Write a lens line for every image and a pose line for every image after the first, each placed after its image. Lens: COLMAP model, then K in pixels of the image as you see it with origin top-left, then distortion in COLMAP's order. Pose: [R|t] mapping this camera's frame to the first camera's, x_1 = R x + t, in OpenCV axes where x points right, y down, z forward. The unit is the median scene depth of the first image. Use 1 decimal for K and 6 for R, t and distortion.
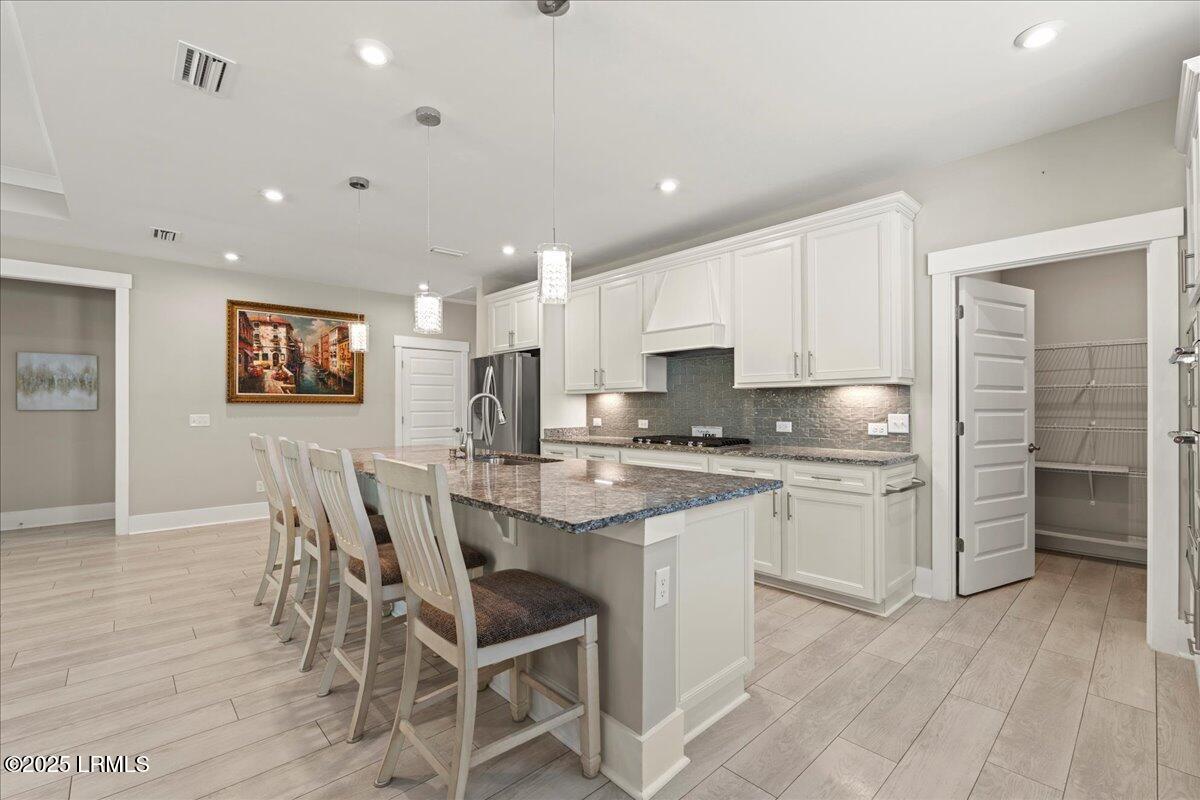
lens RADIAL K [[518.6, 0, 596.8], [0, 518.6, 403.7], [0, 0, 1]] dist [-0.011303, 0.000119]
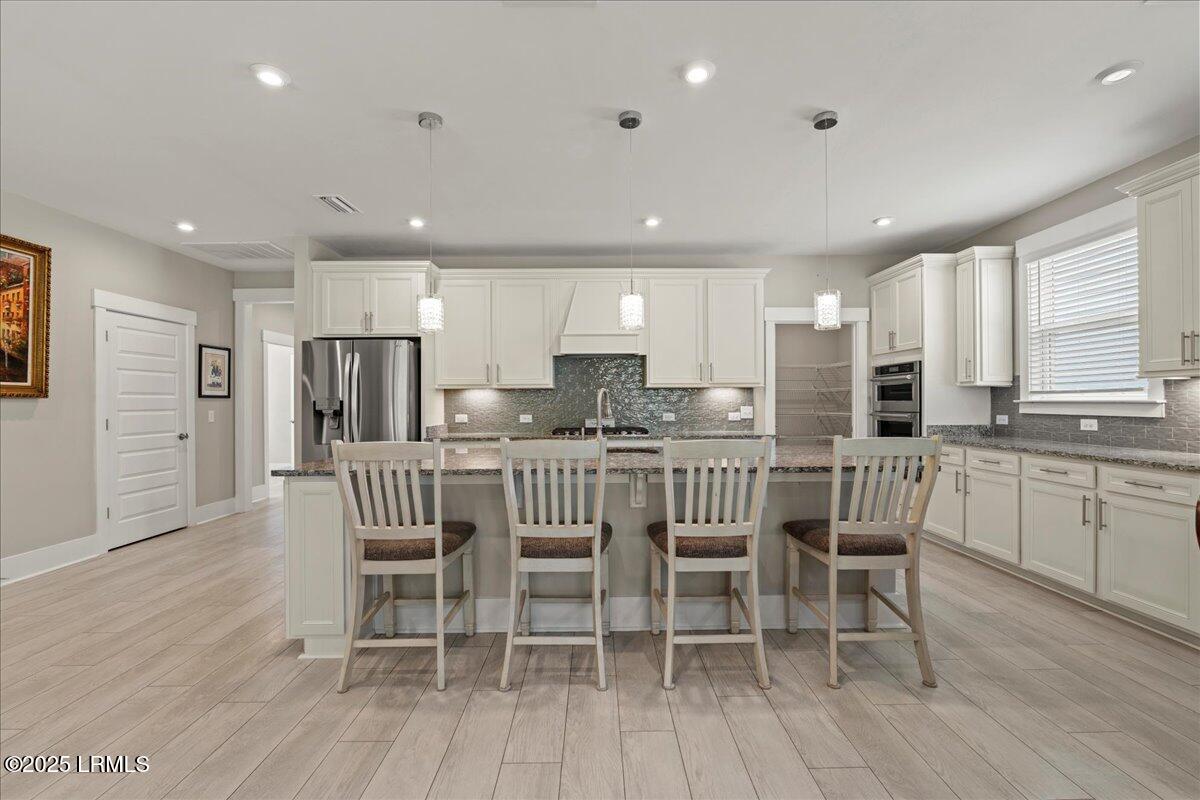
lens RADIAL K [[518.6, 0, 596.8], [0, 518.6, 403.7], [0, 0, 1]] dist [-0.011303, 0.000119]
pose [[0.675516, -0.003051, 0.737339, -0.687996], [-0.002178, 0.999979, 0.006133, 0.002176], [-0.737342, -0.005749, 0.675495, 0.213127]]
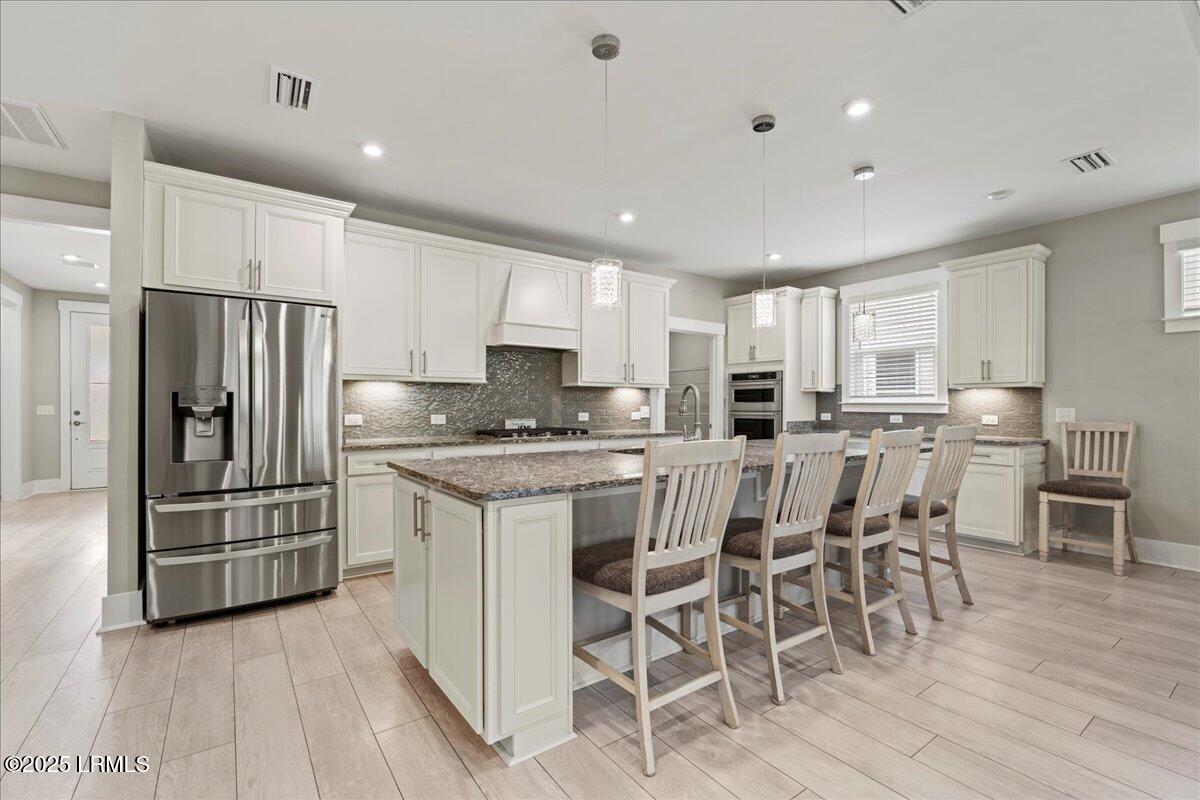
lens RADIAL K [[528.4, 0, 595.5], [0, 528.4, 407.5], [0, 0, 1]] dist [-0.007642, 0.000349]
pose [[0.132923, -0.001000, 0.991126, -0.875752], [-0.010063, 0.999947, 0.002358, 0.016522], [-0.991075, -0.010287, 0.132906, 0.726382]]
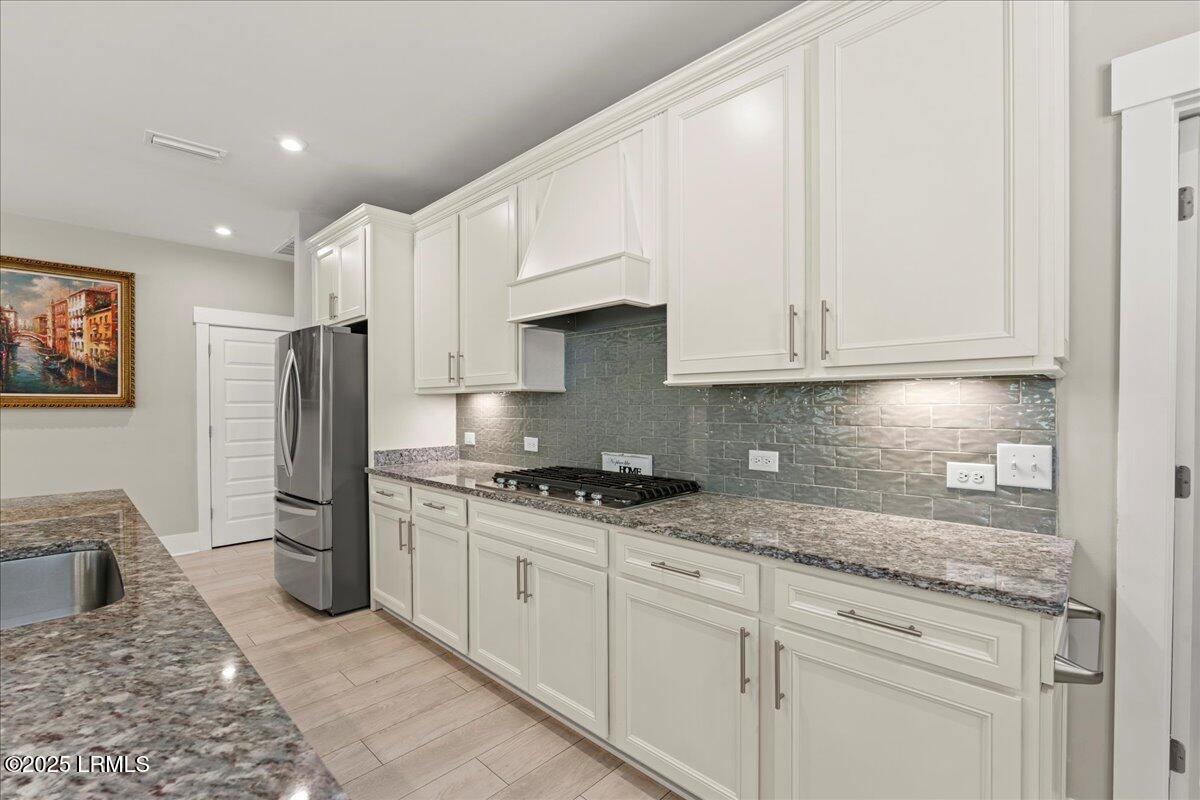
lens RADIAL K [[528.4, 0, 595.5], [0, 528.4, 407.5], [0, 0, 1]] dist [-0.007642, 0.000349]
pose [[0.998709, -0.000030, 0.050805, 0.155041], [-0.000538, 0.999937, 0.011173, -0.012356], [-0.050803, -0.011186, 0.998646, 0.447535]]
